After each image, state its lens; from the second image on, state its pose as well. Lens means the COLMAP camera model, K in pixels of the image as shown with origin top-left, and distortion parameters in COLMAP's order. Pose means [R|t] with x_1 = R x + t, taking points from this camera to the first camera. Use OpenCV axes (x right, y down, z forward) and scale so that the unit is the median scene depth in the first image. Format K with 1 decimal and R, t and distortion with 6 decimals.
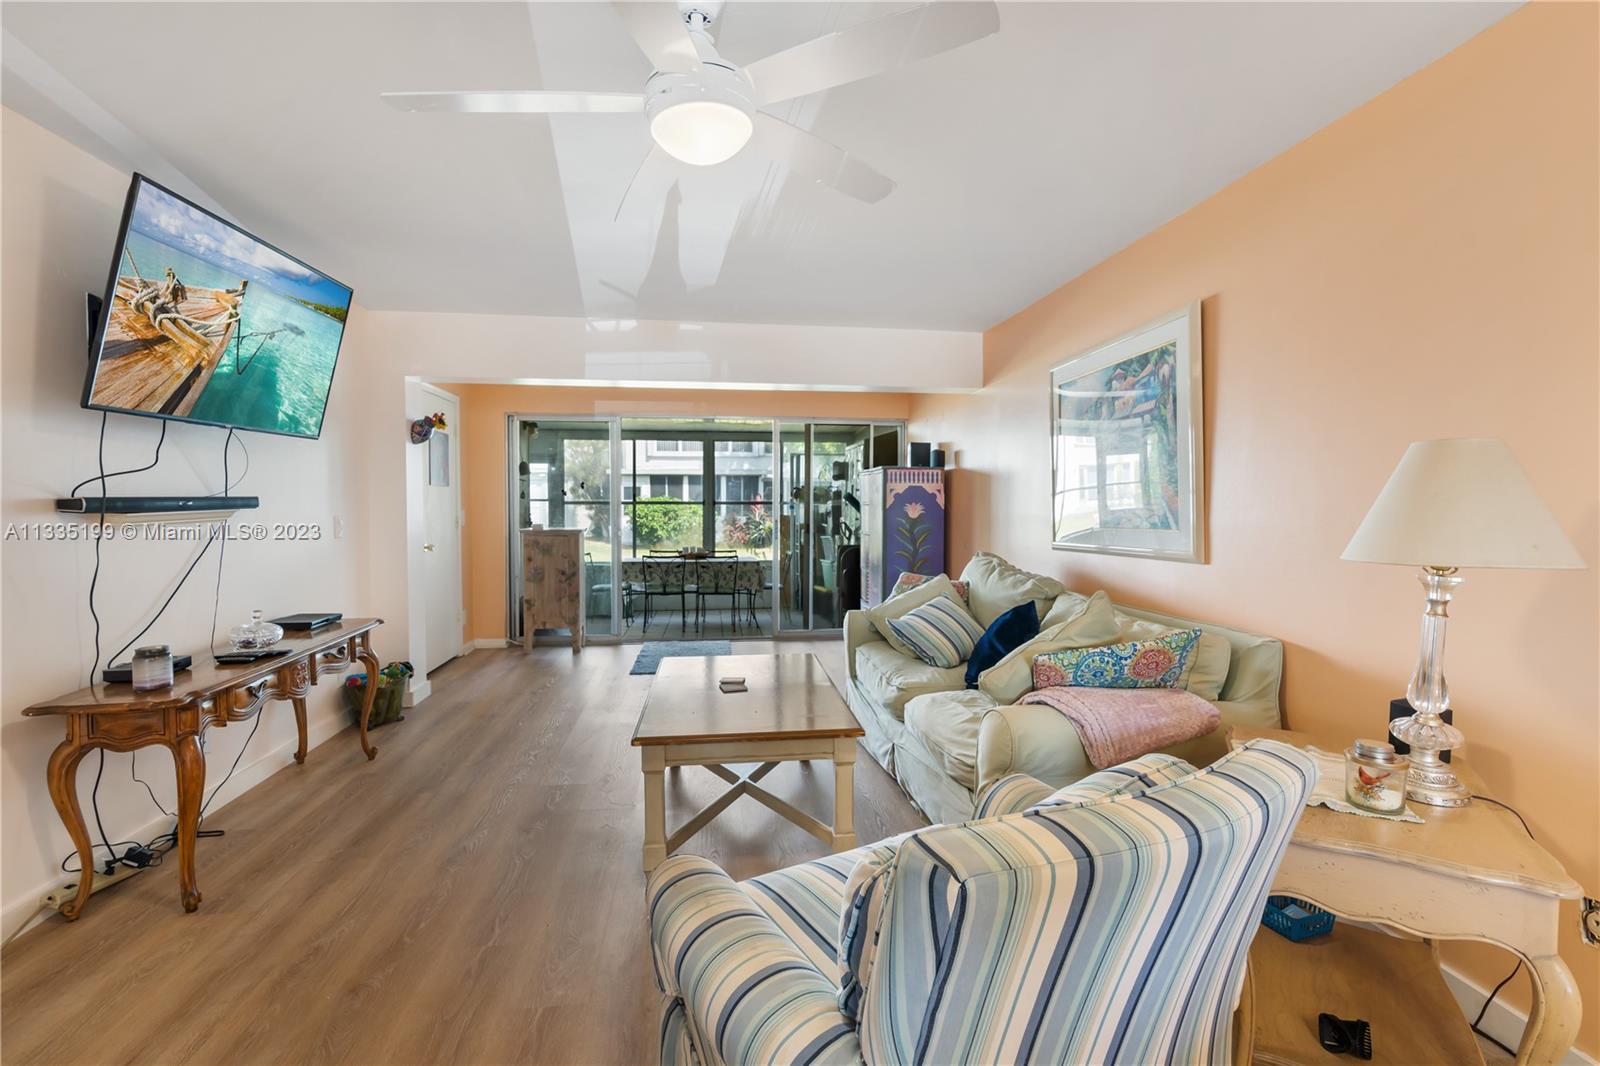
lens RADIAL K [[739.1, 0, 805.9], [0, 739.1, 527.6], [0, 0, 1]] dist [-0.009496, 0.000577]
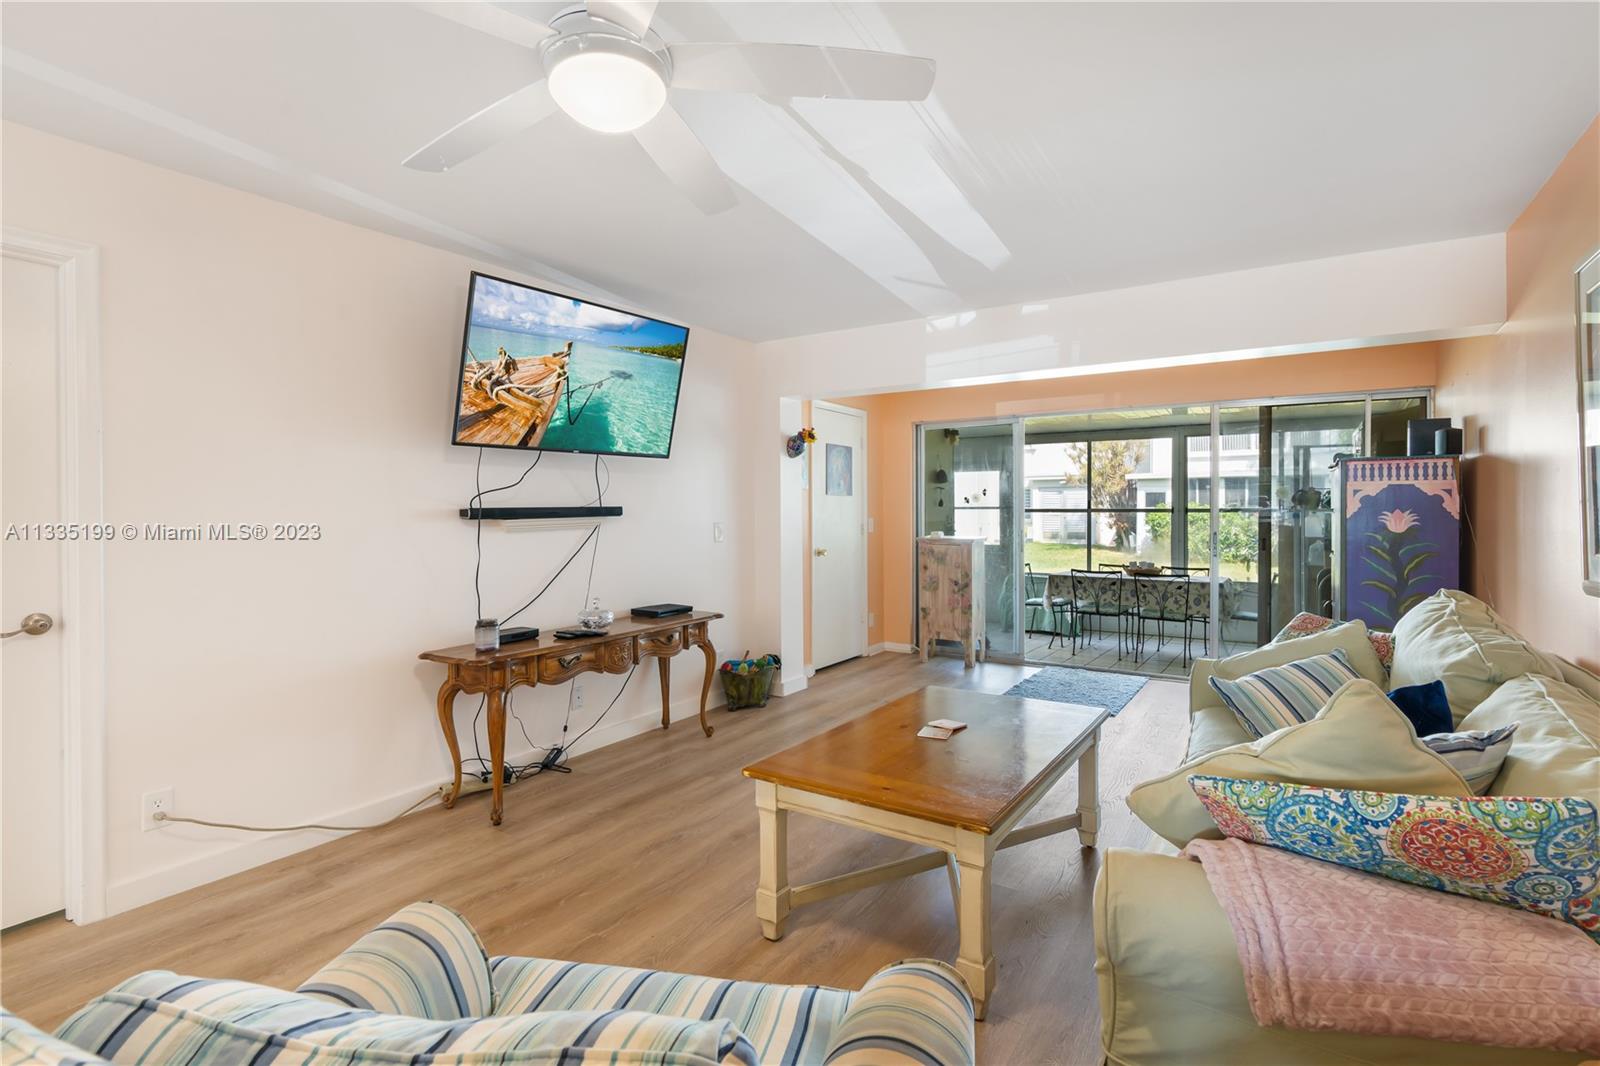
lens RADIAL K [[747.7, 0, 808.2], [0, 747.7, 514.6], [0, 0, 1]] dist [-0.010747, 0.000757]
pose [[0.755619, 0.001191, -0.655011, 0.183144], [-0.019498, 0.999596, -0.020676, -0.004901], [0.654721, 0.028395, 0.755337, 0.142742]]
